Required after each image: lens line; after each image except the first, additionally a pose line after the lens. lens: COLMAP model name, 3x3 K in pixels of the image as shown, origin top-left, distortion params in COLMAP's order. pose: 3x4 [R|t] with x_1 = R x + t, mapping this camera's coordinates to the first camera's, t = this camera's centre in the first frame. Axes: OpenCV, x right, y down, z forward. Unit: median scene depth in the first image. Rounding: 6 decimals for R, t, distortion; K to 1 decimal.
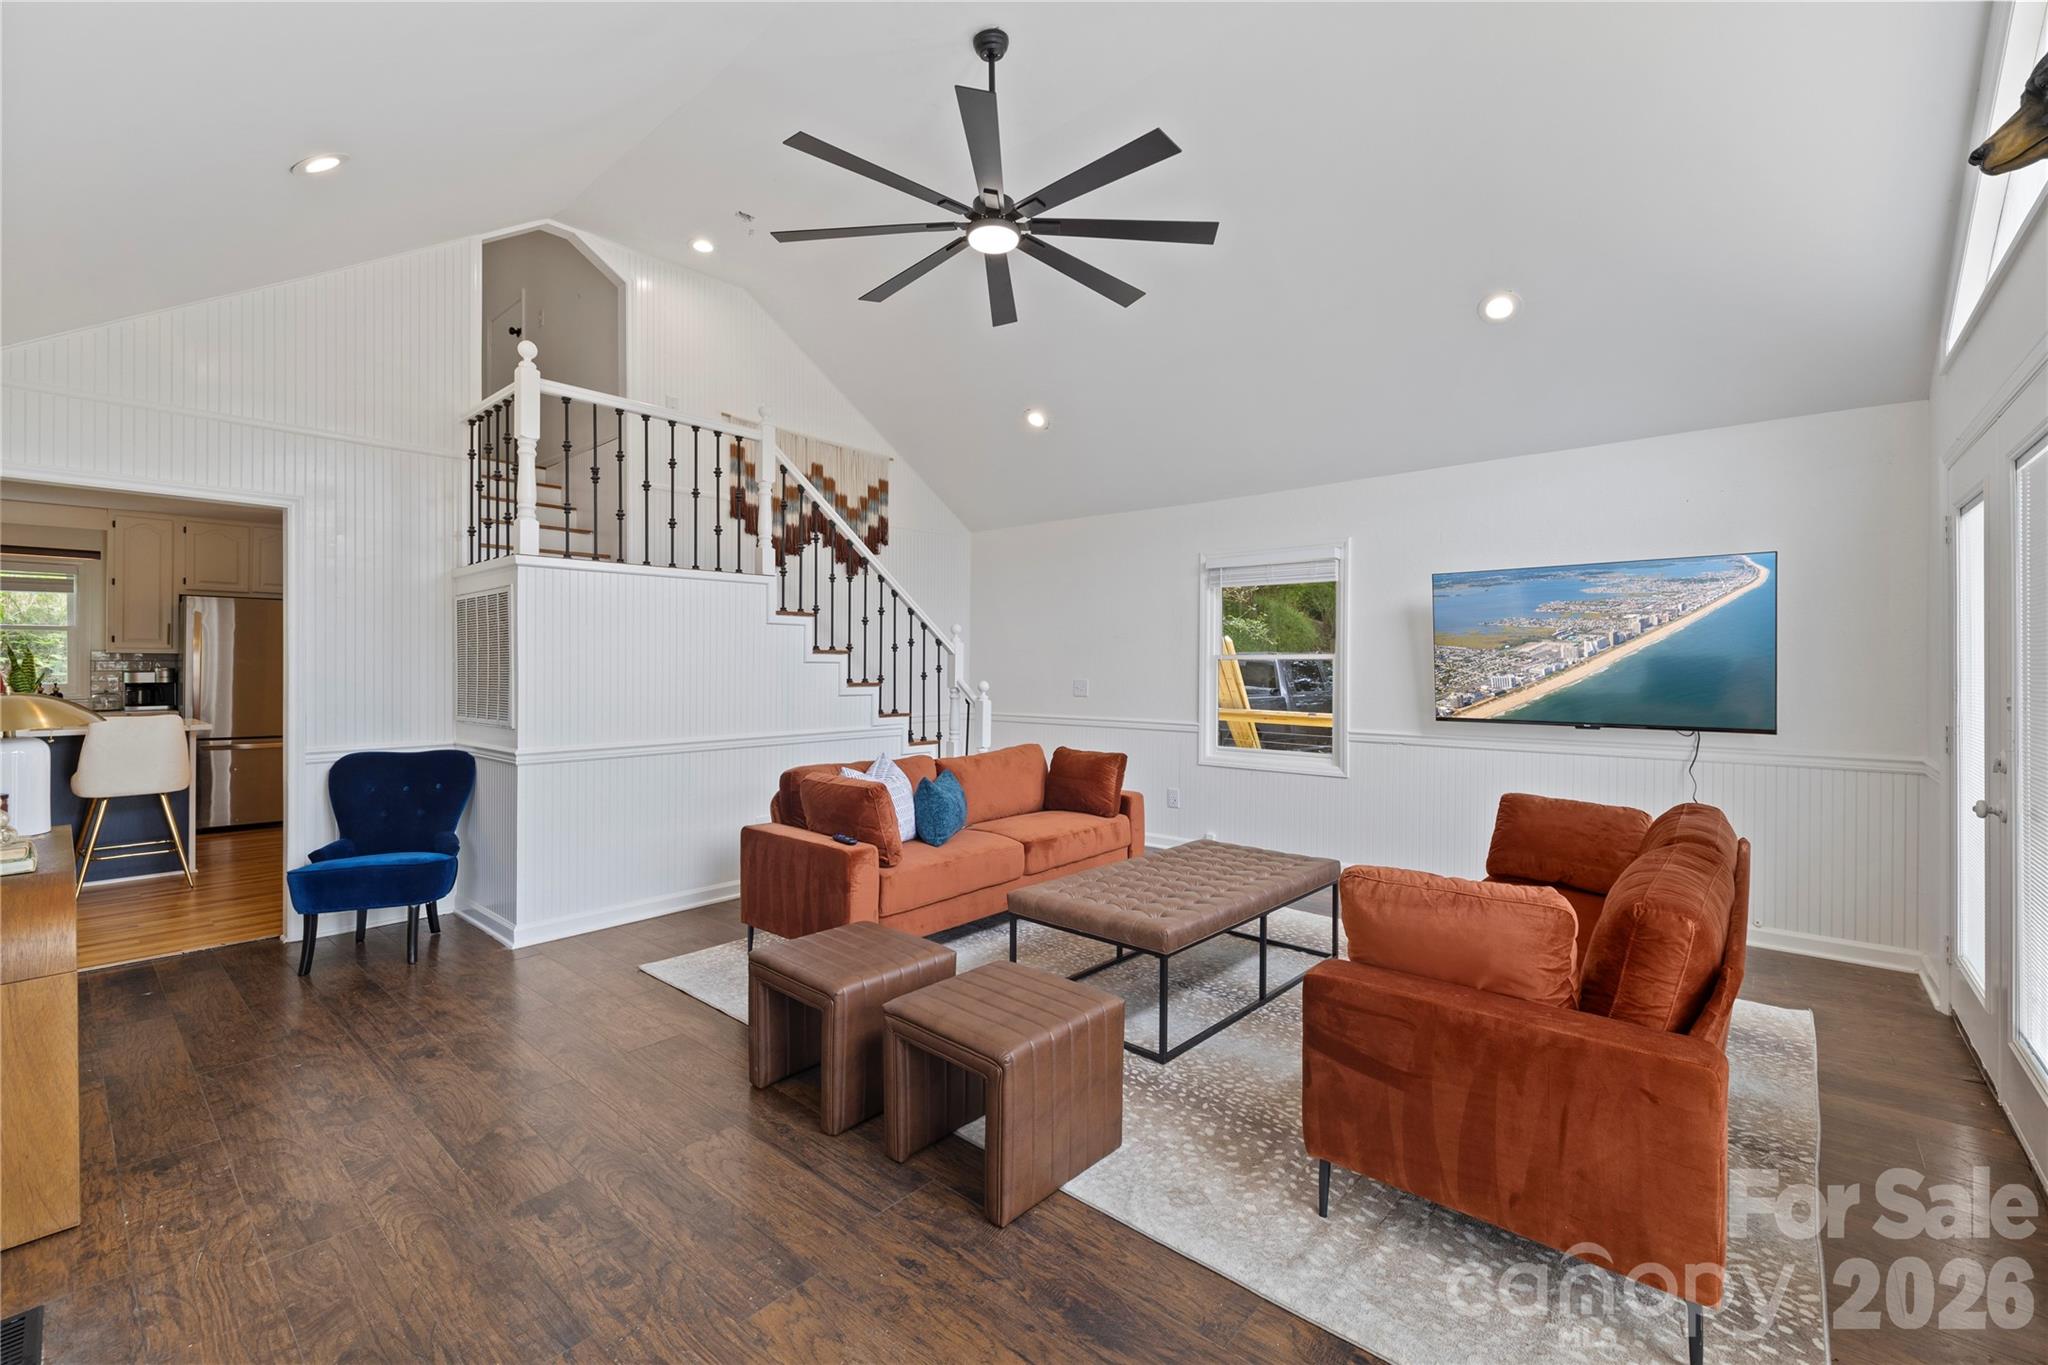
lens RADIAL K [[866.5, 0, 1029.7], [0, 866.5, 666.7], [0, 0, 1]] dist [-0.000235, -0.000124]
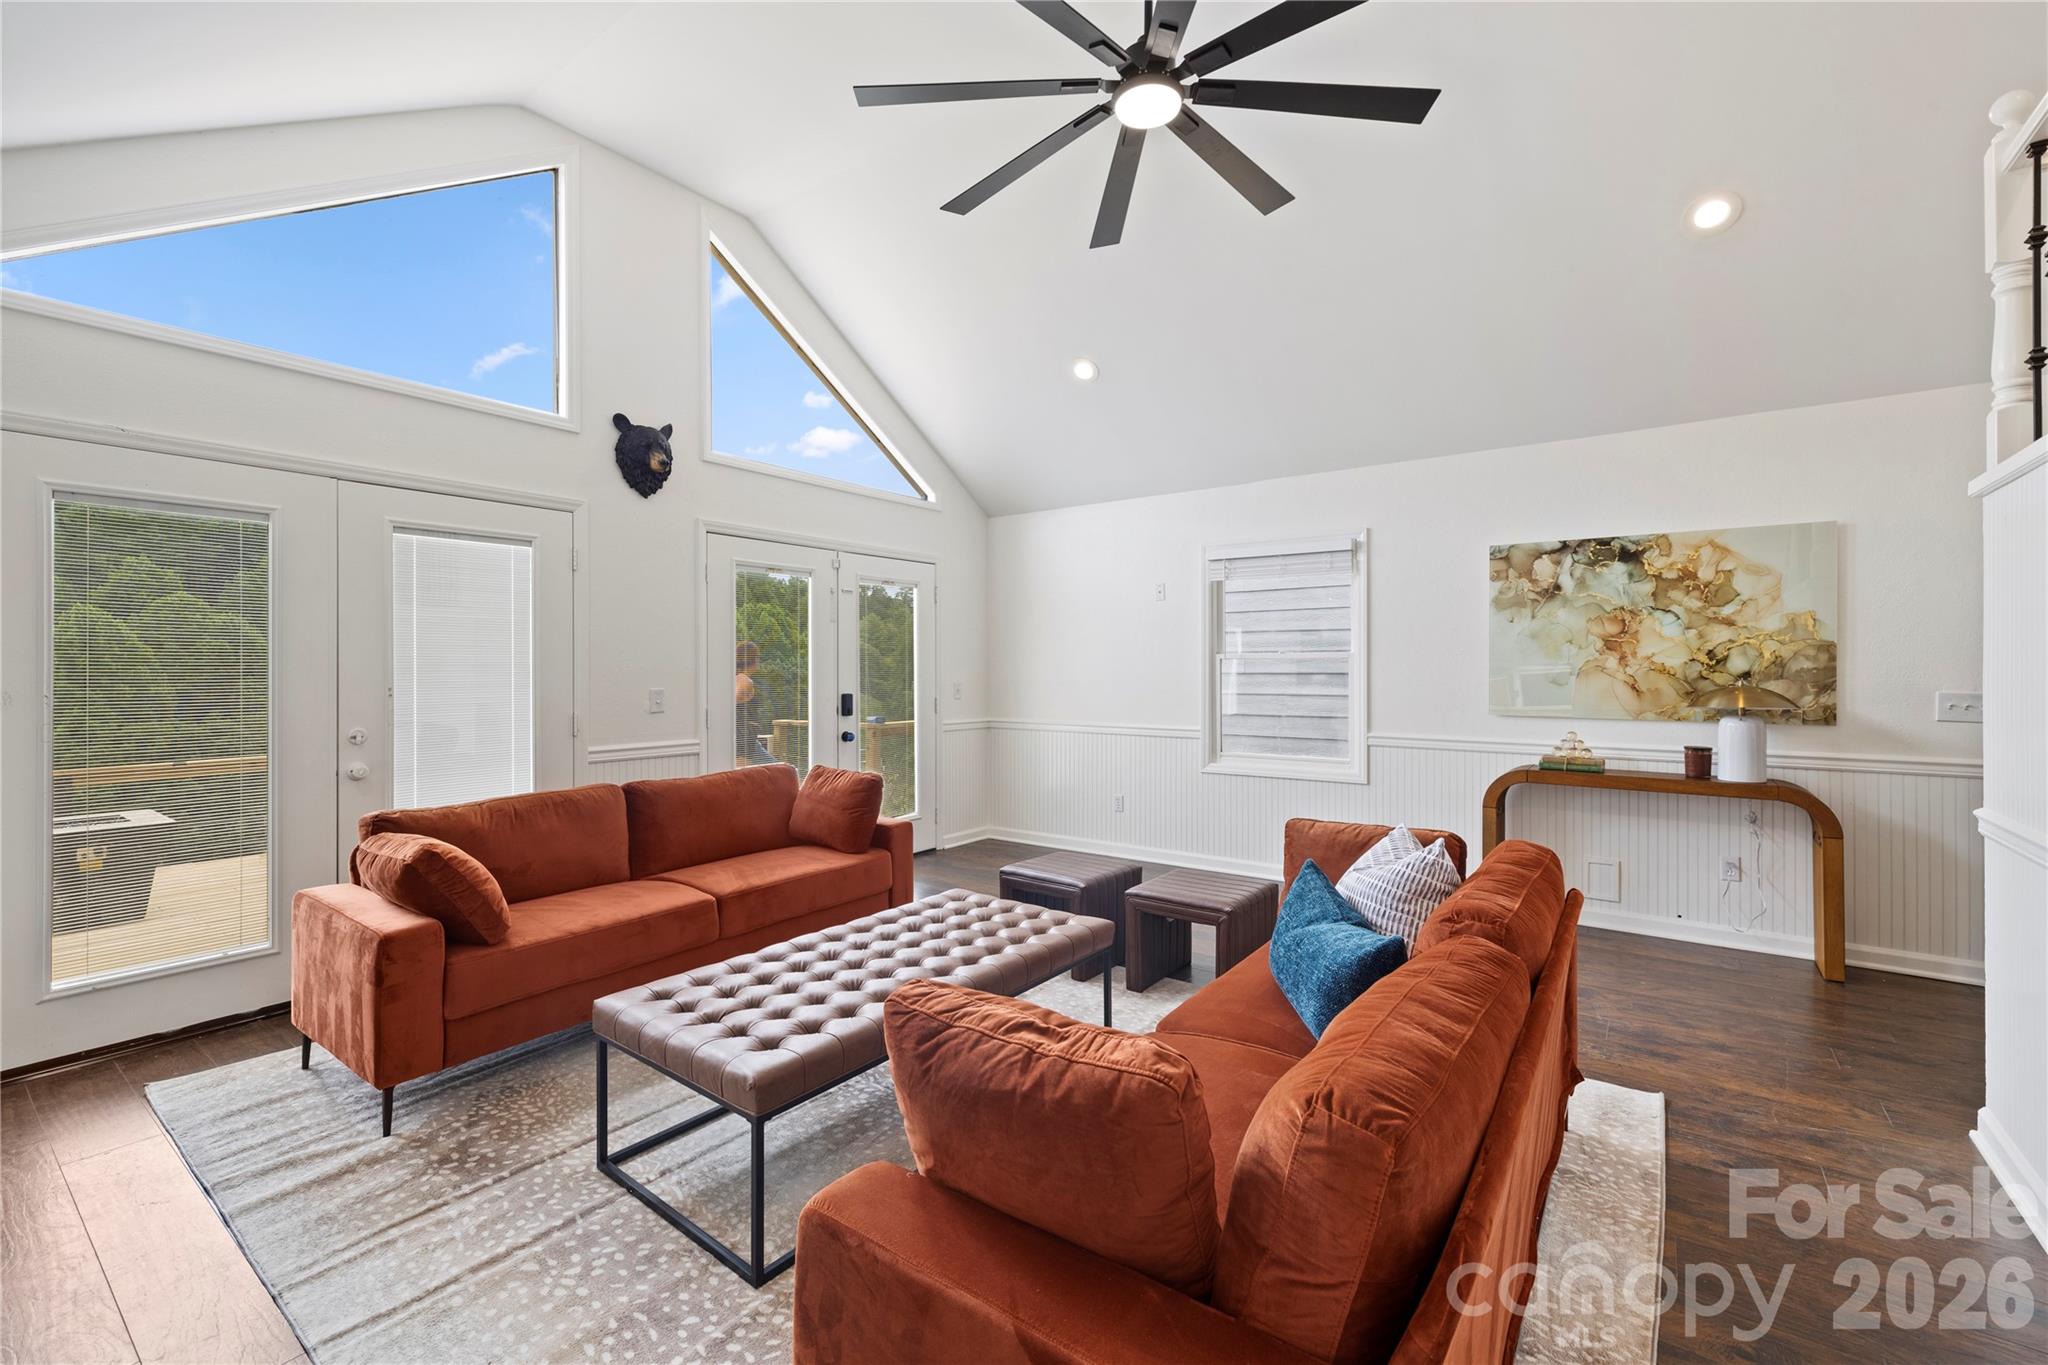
lens RADIAL K [[866.5, 0, 1029.7], [0, 866.5, 666.7], [0, 0, 1]] dist [-0.000235, -0.000124]
pose [[-0.996617, -0.008369, -0.081758, 0.270827], [-0.008417, 0.999965, 0.000244, 0.006916], [0.081753, 0.000931, -0.996652, 0.839760]]
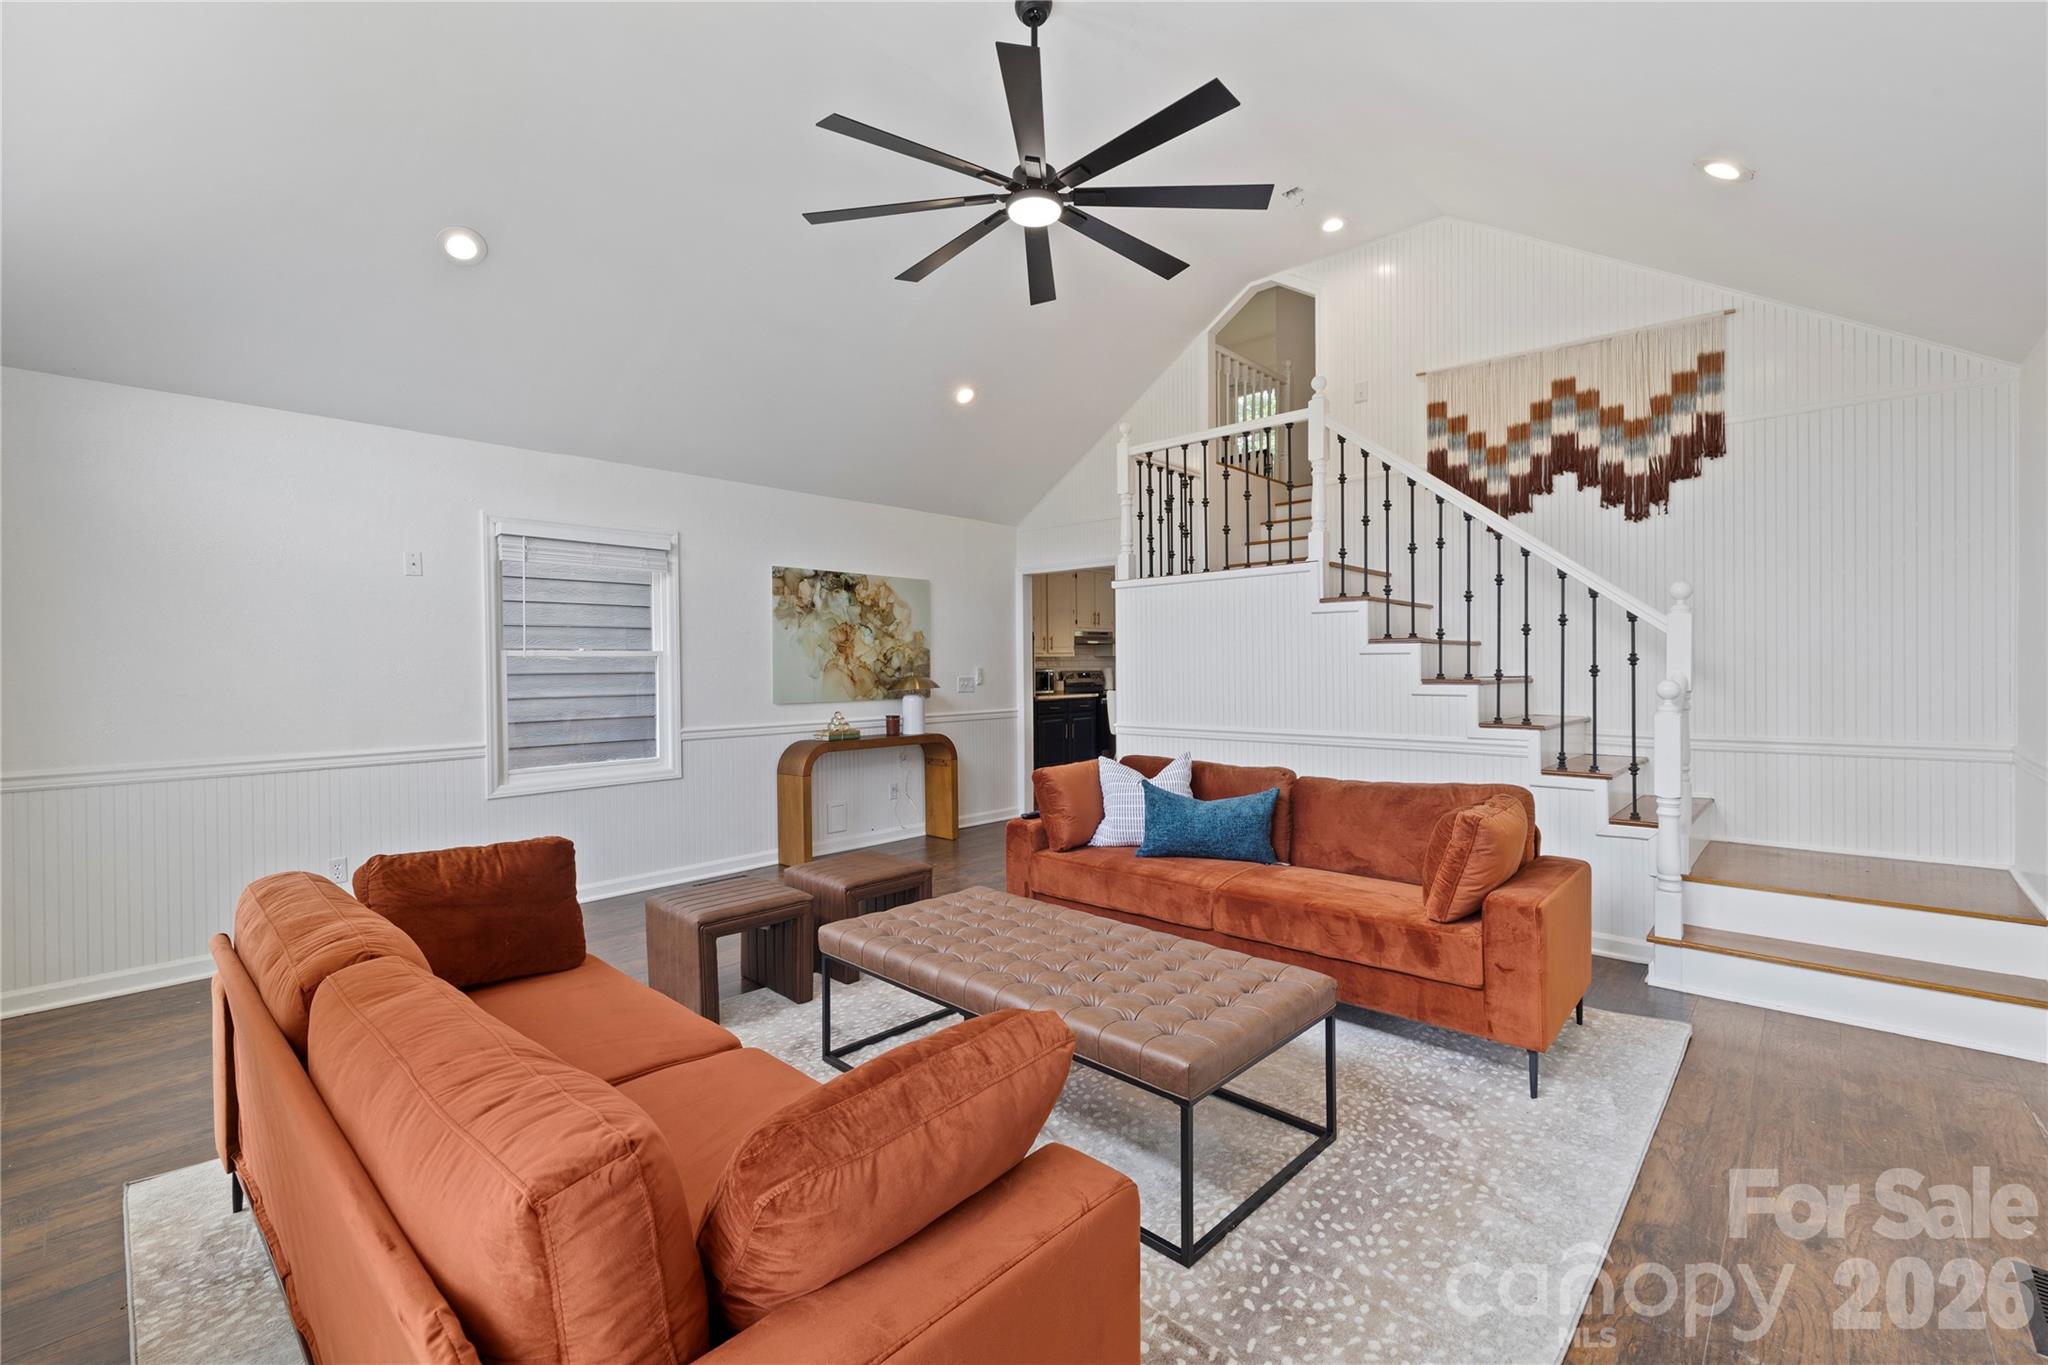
lens RADIAL K [[866.5, 0, 1029.7], [0, 866.5, 666.7], [0, 0, 1]] dist [-0.000235, -0.000124]
pose [[-0.030363, -0.005056, -0.999526, 0.525535], [0.005383, 0.999972, -0.005221, 0.009879], [0.999524, -0.005539, -0.030335, 0.605312]]
